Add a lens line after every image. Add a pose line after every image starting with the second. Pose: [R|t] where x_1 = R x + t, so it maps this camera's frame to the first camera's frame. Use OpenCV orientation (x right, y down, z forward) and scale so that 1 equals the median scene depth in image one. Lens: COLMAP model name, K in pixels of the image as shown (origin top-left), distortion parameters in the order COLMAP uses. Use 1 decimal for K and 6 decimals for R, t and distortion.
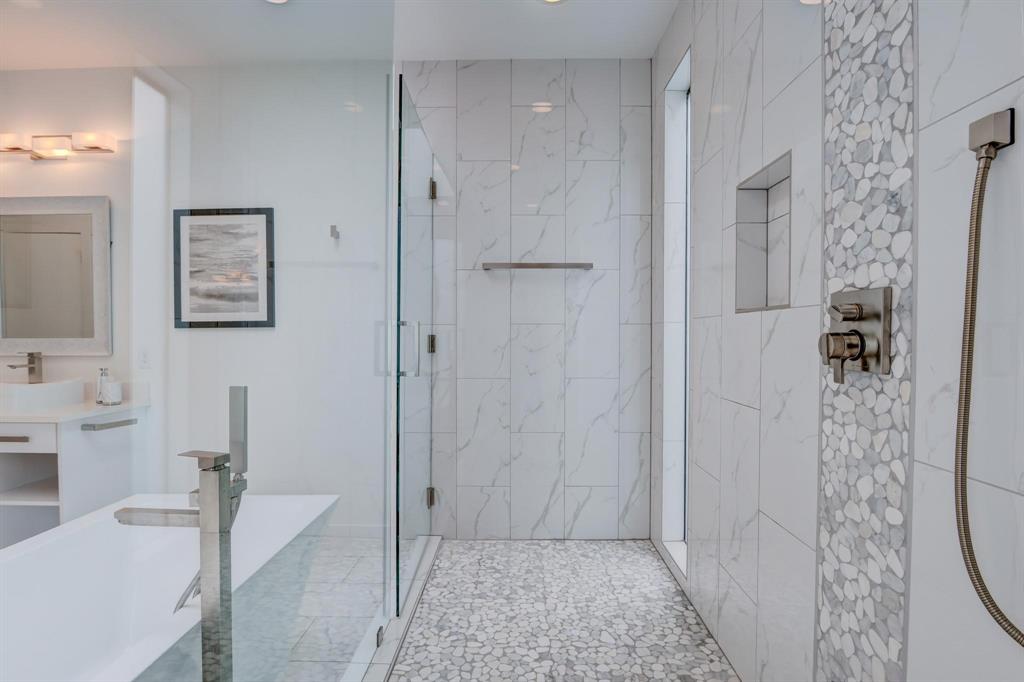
lens RADIAL K [[512.8, 0, 509.0], [0, 512.8, 339.5], [0, 0, 1]] dist [-0.003947, 0.000622]
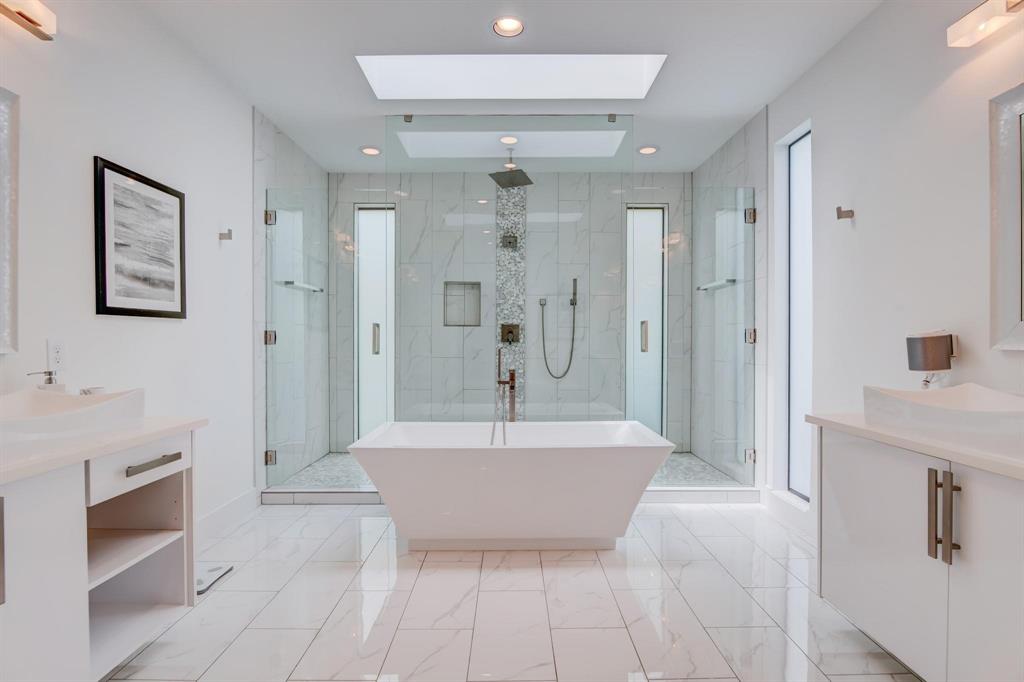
lens RADIAL K [[512.8, 0, 512.2], [0, 512.8, 342.8], [0, 0, 1]] dist [-0.003947, 0.000622]
pose [[-0.028987, -0.001594, 0.999579, -1.428457], [0.005987, 0.999981, 0.001768, 0.022006], [-0.999562, 0.006036, -0.028977, 0.418902]]
